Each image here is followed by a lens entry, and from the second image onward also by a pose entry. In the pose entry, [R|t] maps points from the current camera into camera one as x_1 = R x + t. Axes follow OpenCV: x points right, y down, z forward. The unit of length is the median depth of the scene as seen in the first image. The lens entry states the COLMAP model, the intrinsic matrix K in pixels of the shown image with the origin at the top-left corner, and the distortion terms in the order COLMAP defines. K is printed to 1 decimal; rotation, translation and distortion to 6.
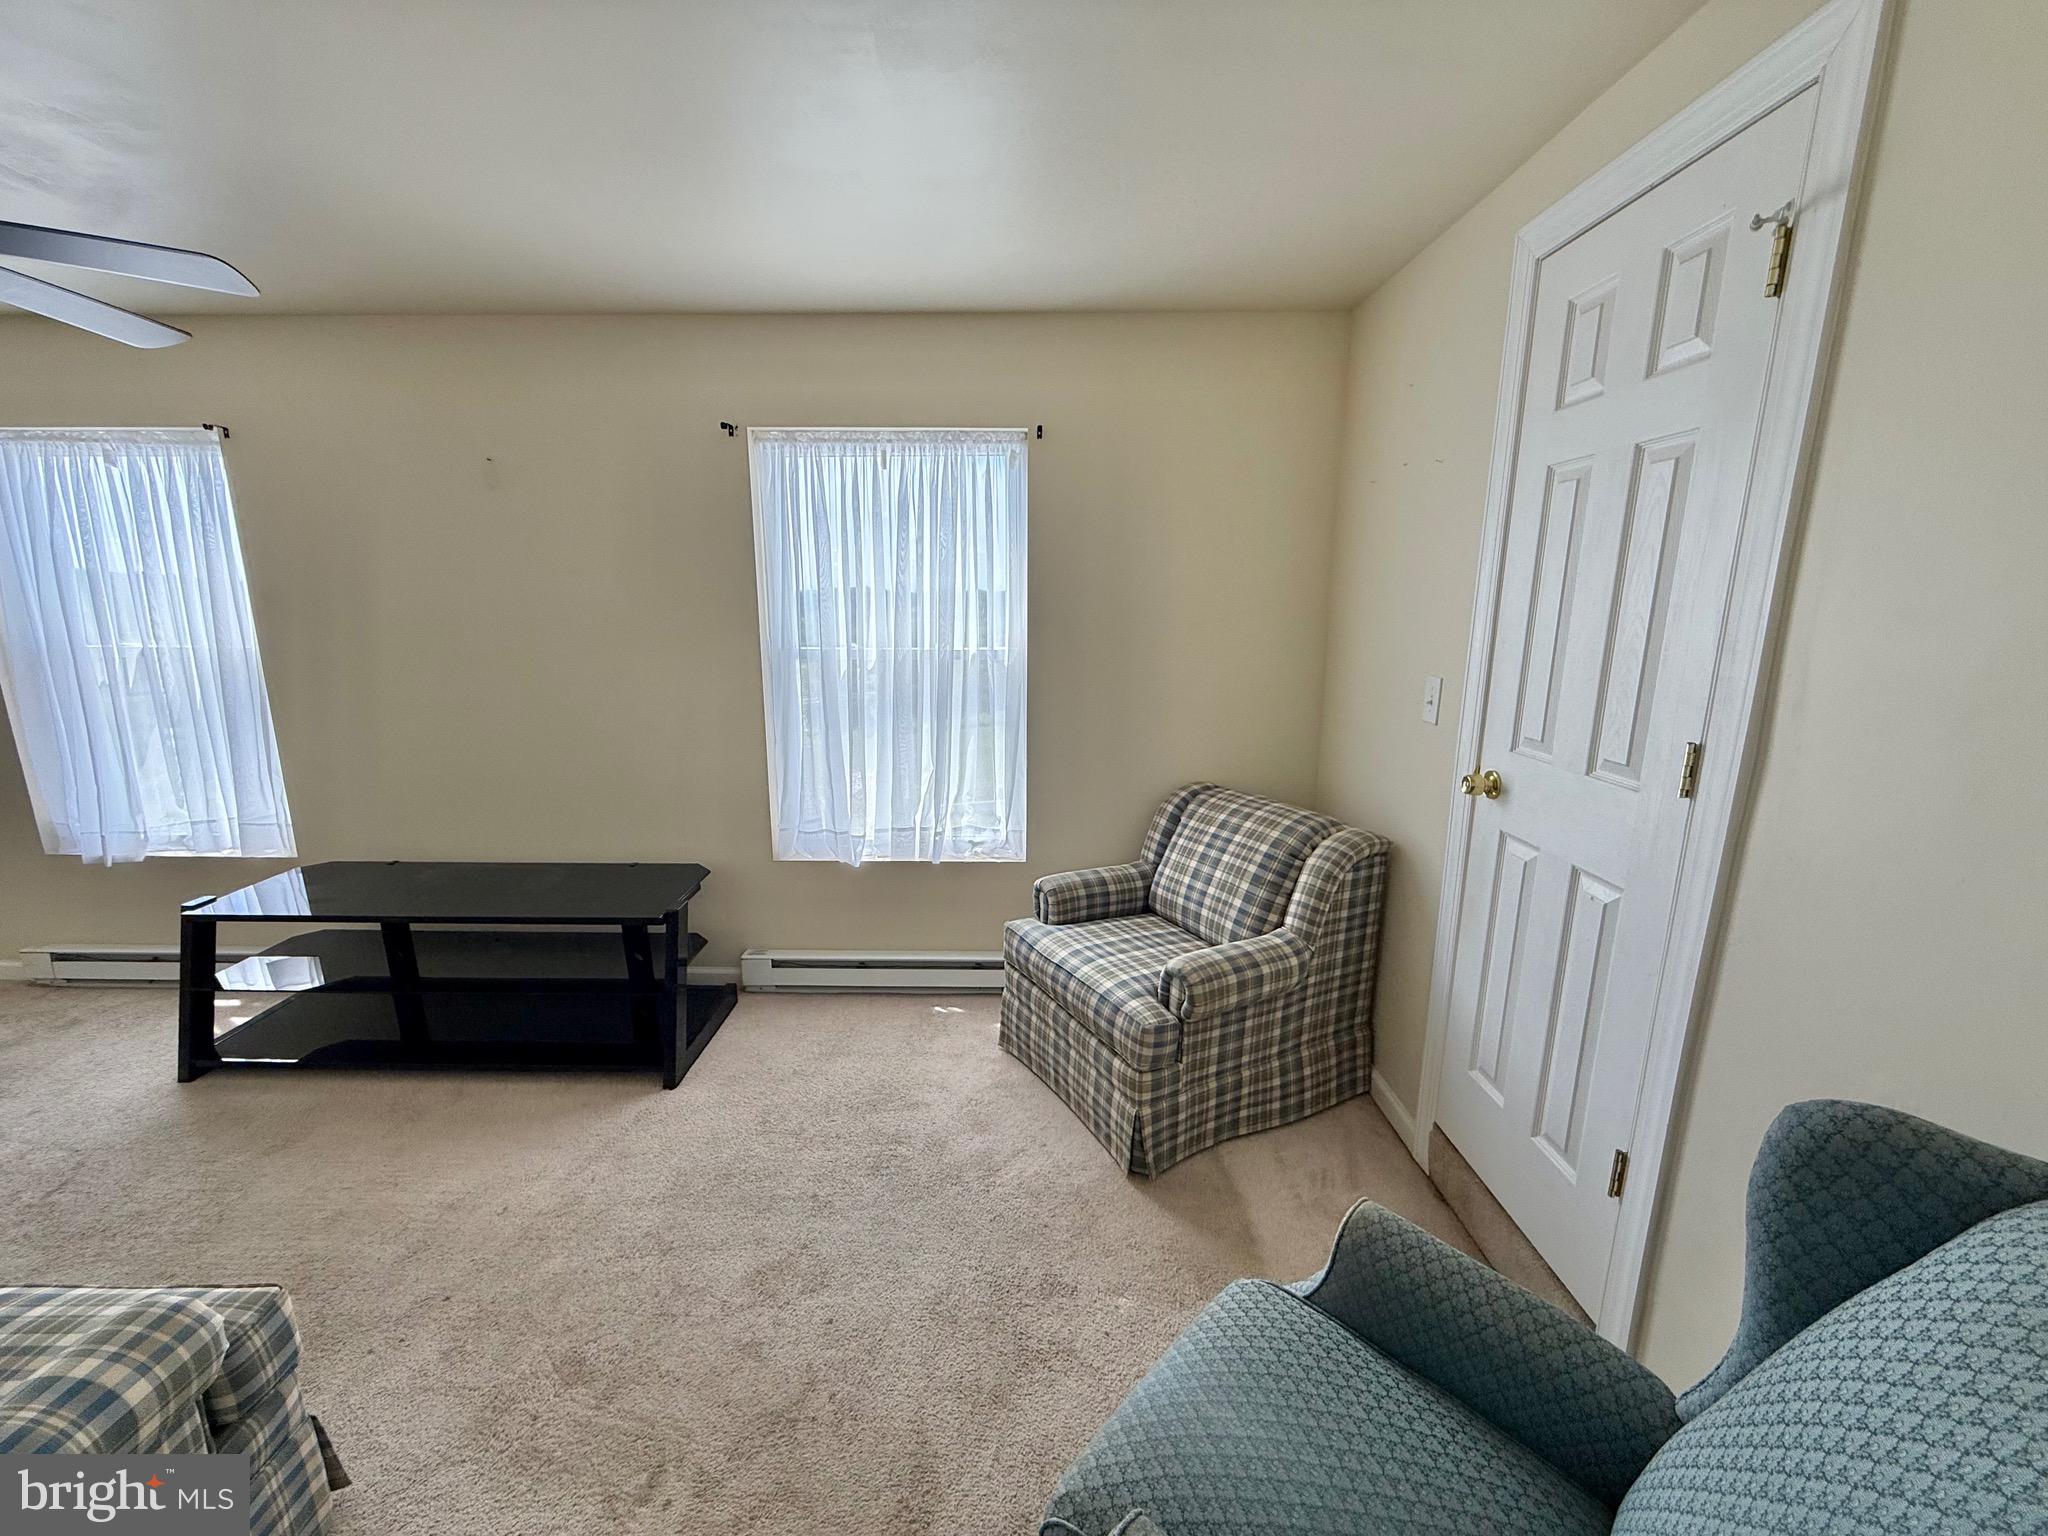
lens RADIAL K [[821.6, 0, 1018.1], [0, 821.6, 758.2], [0, 0, 1]] dist [-0.000137, 0.000310]
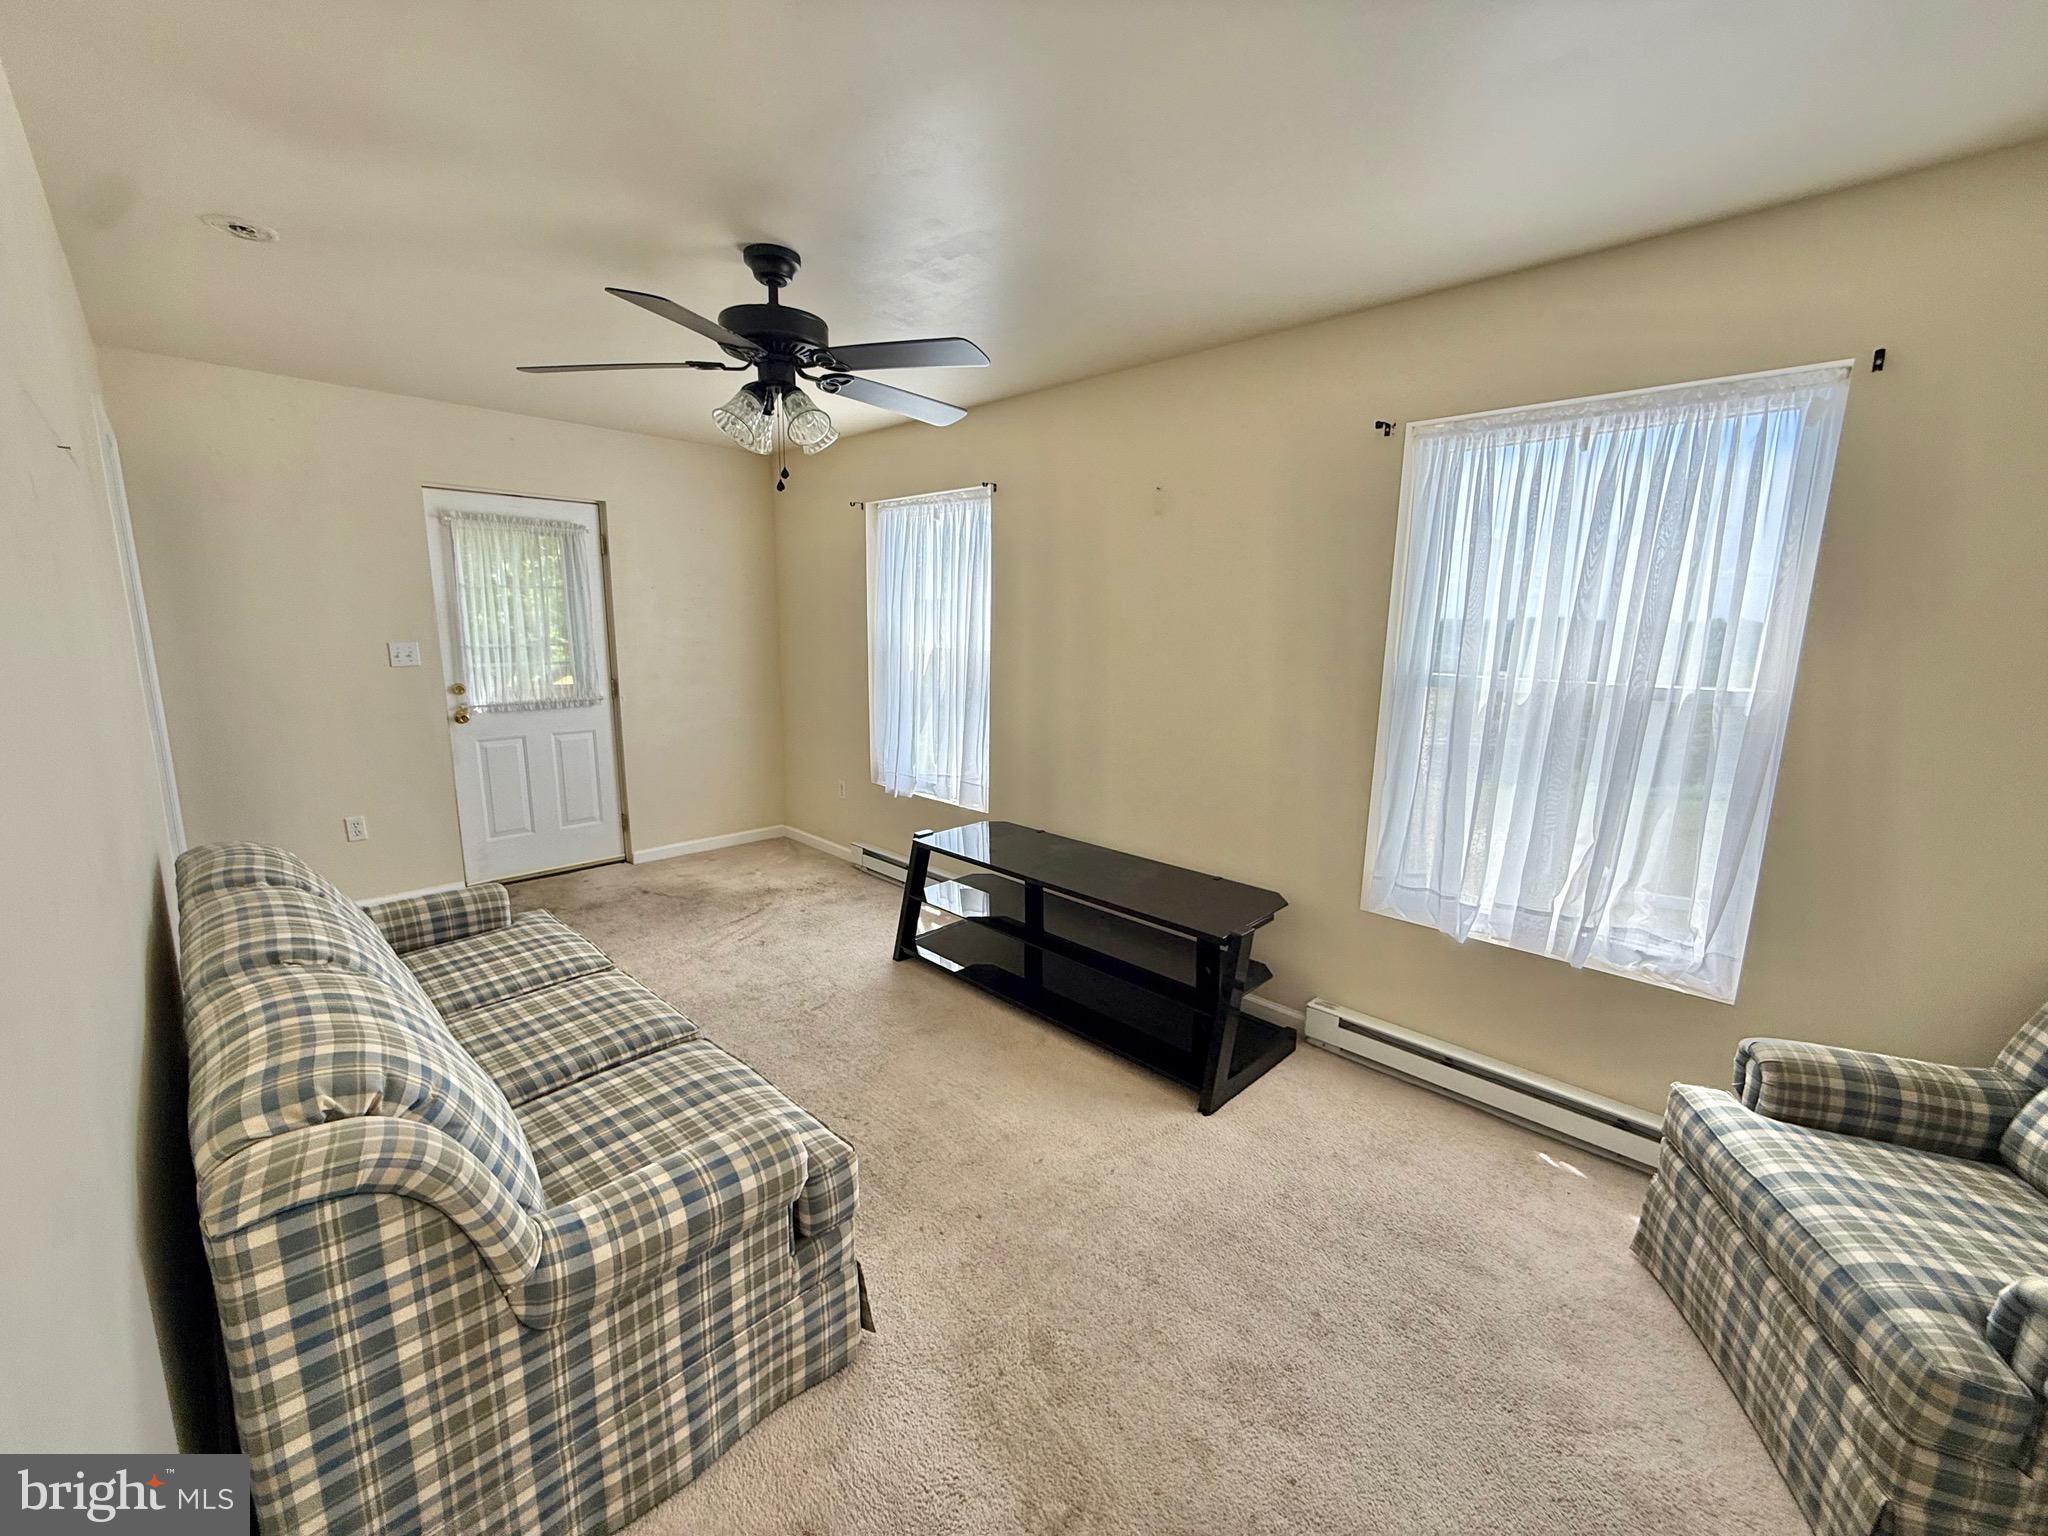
lens RADIAL K [[821.6, 0, 1014.7], [0, 821.6, 765.3], [0, 0, 1]] dist [-0.000137, 0.000310]
pose [[0.717146, 0.131397, -0.684424, 0.025090], [-0.148324, 0.988343, 0.034328, -0.004875], [0.680956, 0.076898, 0.728275, 0.099943]]
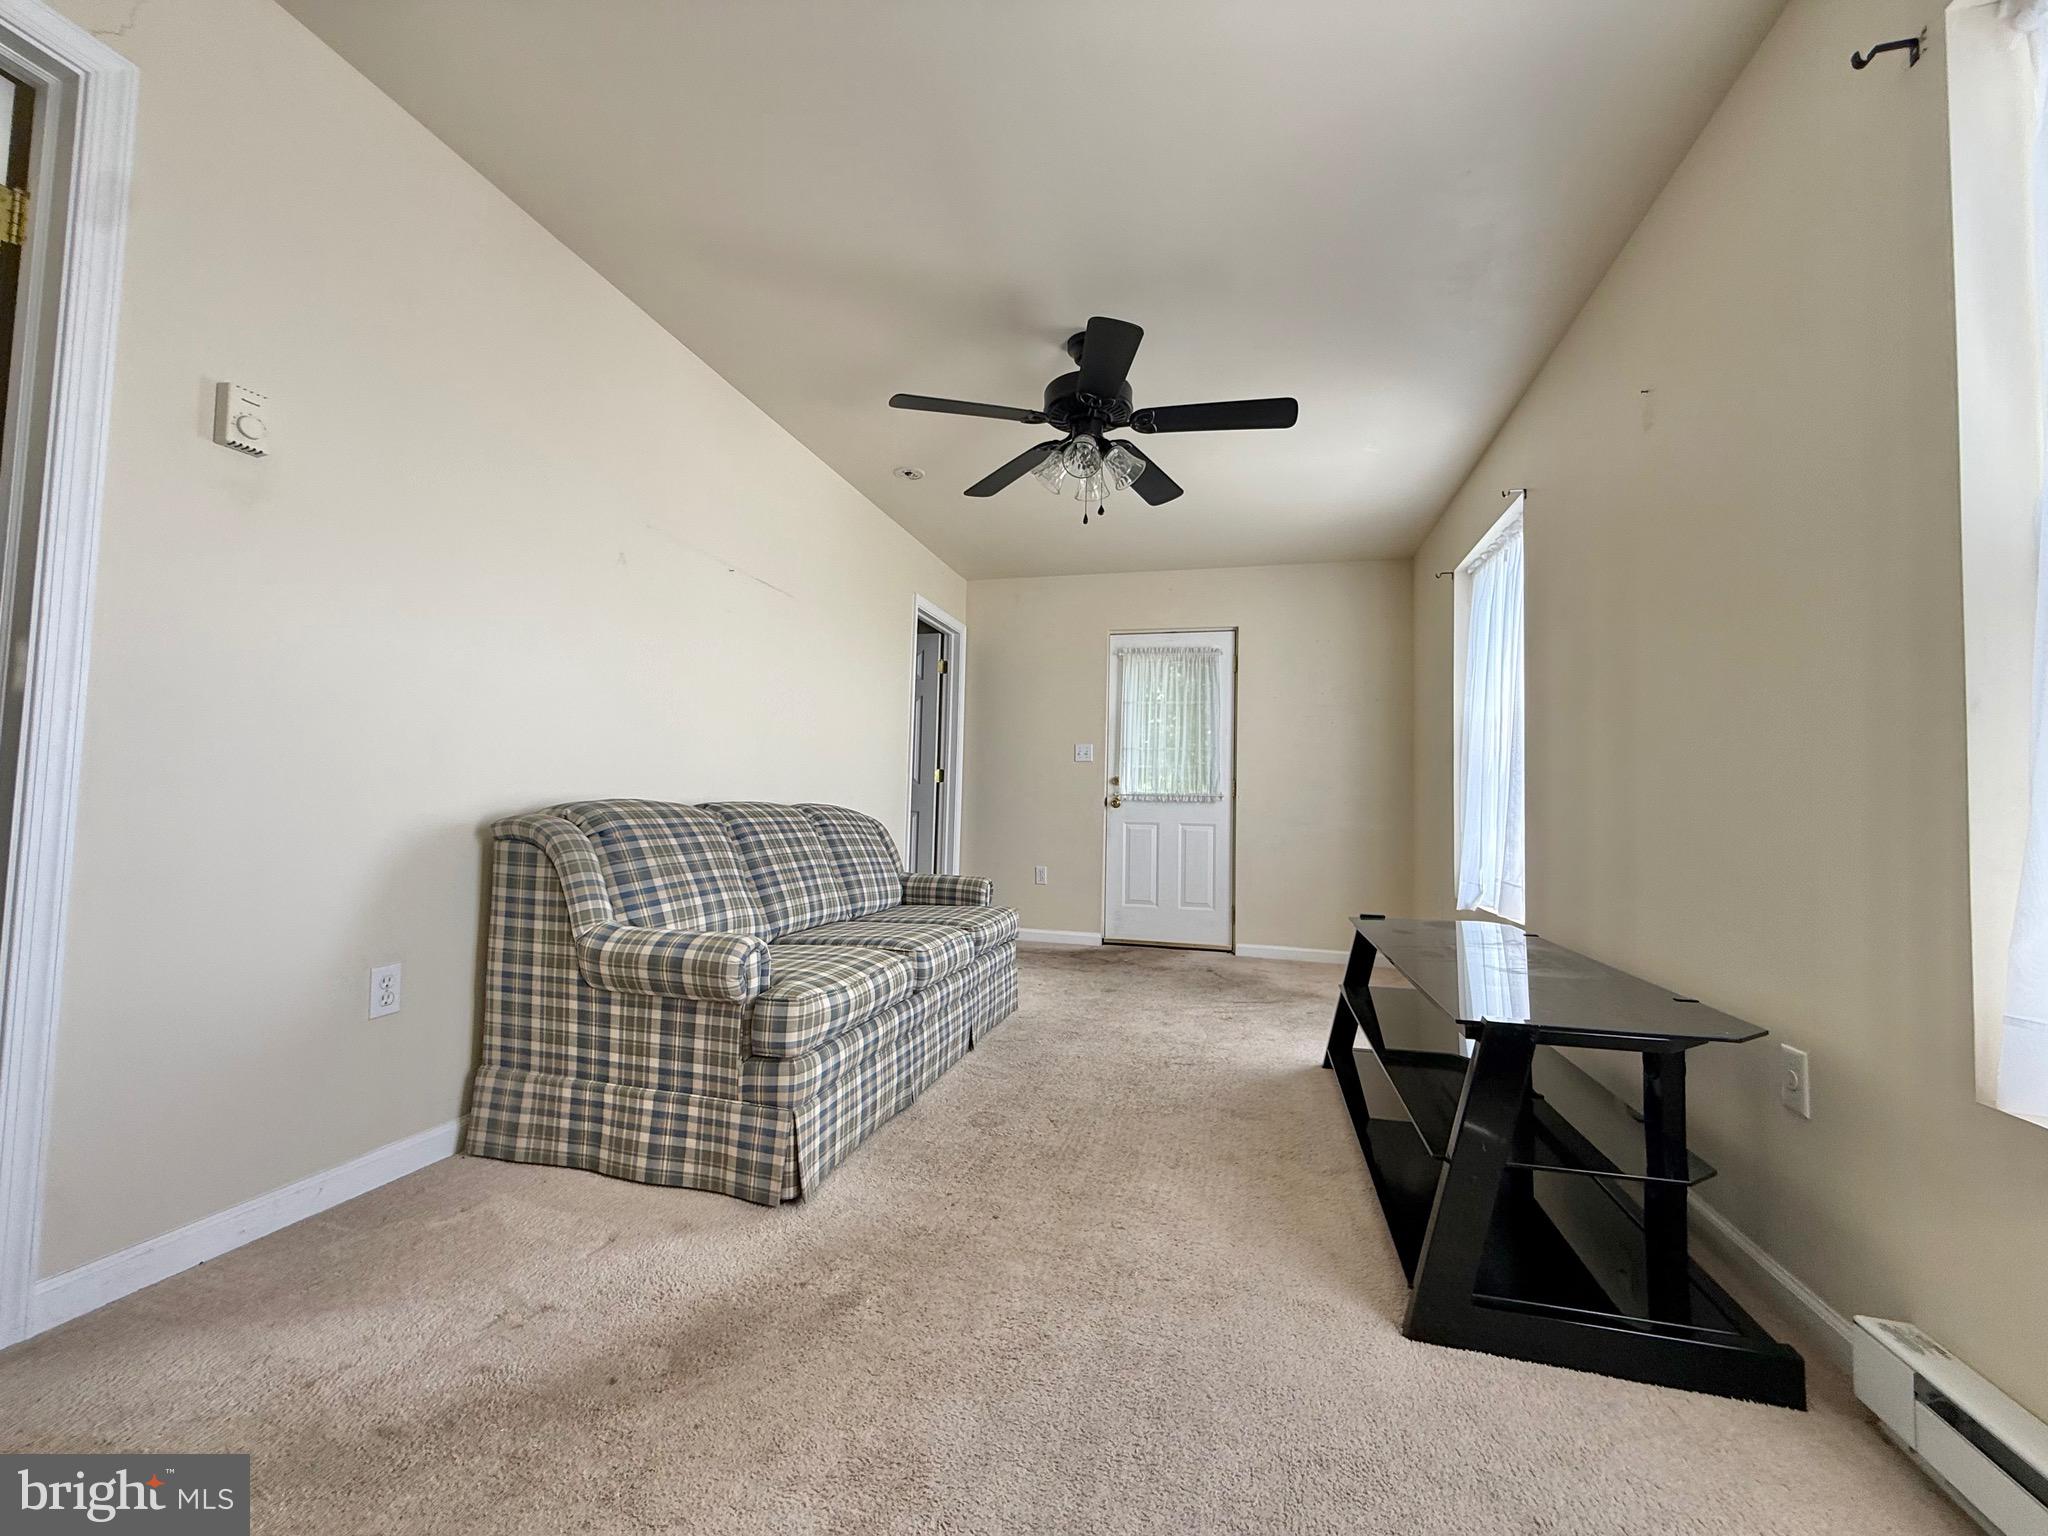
lens RADIAL K [[821.6, 0, 1018.0], [0, 821.6, 770.4], [0, 0, 1]] dist [-0.000137, 0.000310]
pose [[-0.257271, -0.058316, -0.964578, 0.179234], [-0.217187, 0.976129, -0.001087, 0.084784], [0.941616, 0.209214, -0.263795, 0.758378]]
